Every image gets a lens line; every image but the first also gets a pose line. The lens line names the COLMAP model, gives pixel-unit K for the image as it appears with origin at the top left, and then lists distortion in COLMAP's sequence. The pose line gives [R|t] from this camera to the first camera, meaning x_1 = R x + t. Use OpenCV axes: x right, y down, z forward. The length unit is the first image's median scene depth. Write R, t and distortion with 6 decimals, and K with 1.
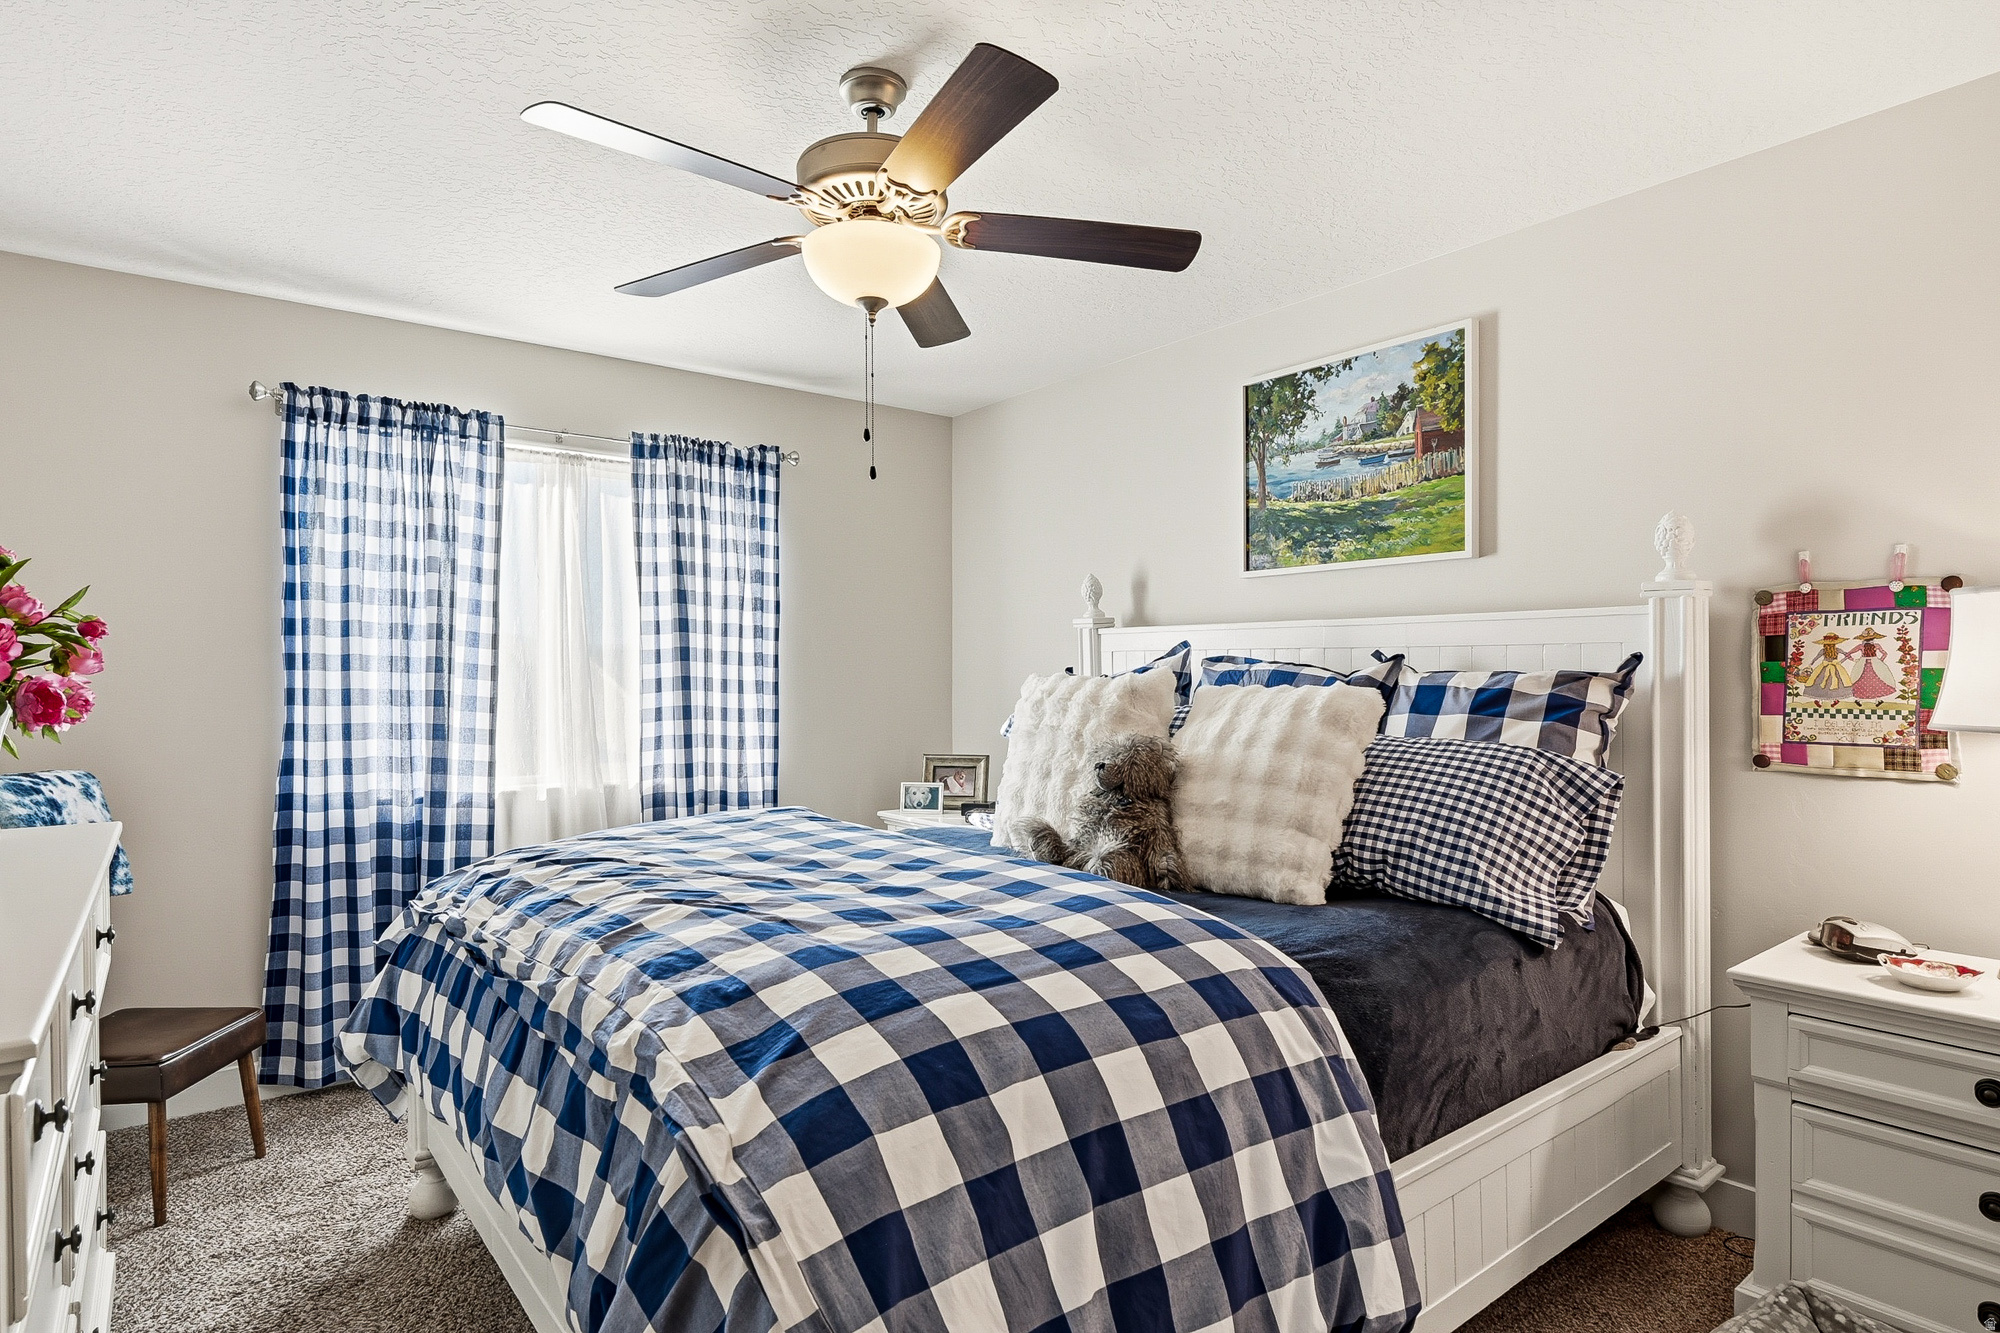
lens RADIAL K [[1069.5, 0, 999.1], [0, 1069.5, 672.7], [0, 0, 1]] dist [-0.004839, -0.000517]
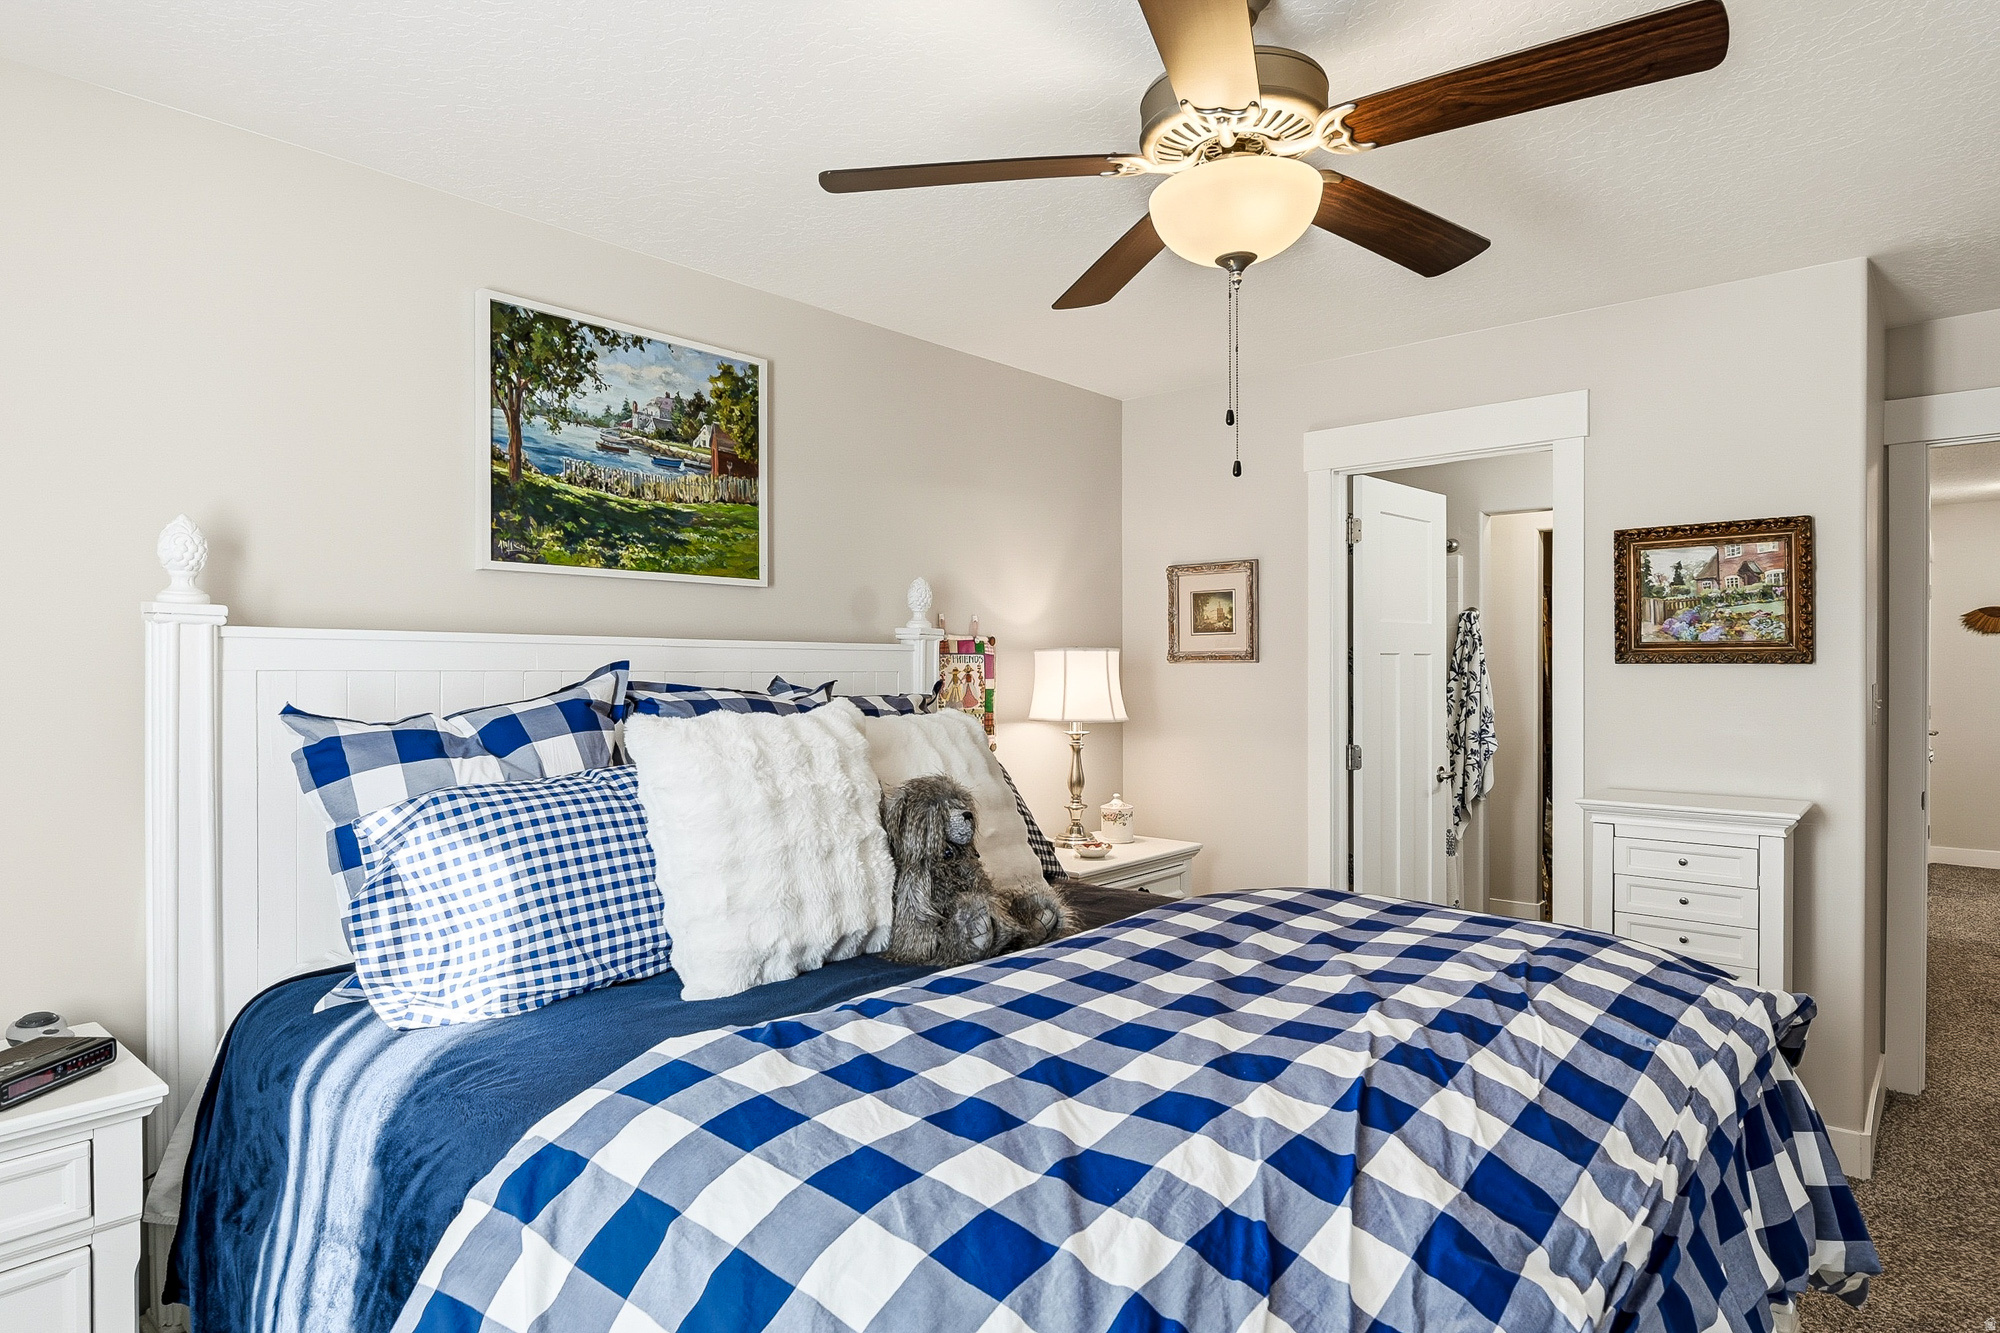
lens RADIAL K [[1069.5, 0, 999.1], [0, 1069.5, 672.7], [0, 0, 1]] dist [-0.004839, -0.000517]
pose [[-0.166033, 0.004681, 0.986109, -0.584656], [0.007995, 0.999962, -0.003400, -0.016864], [-0.986088, 0.007319, -0.166064, 0.876781]]
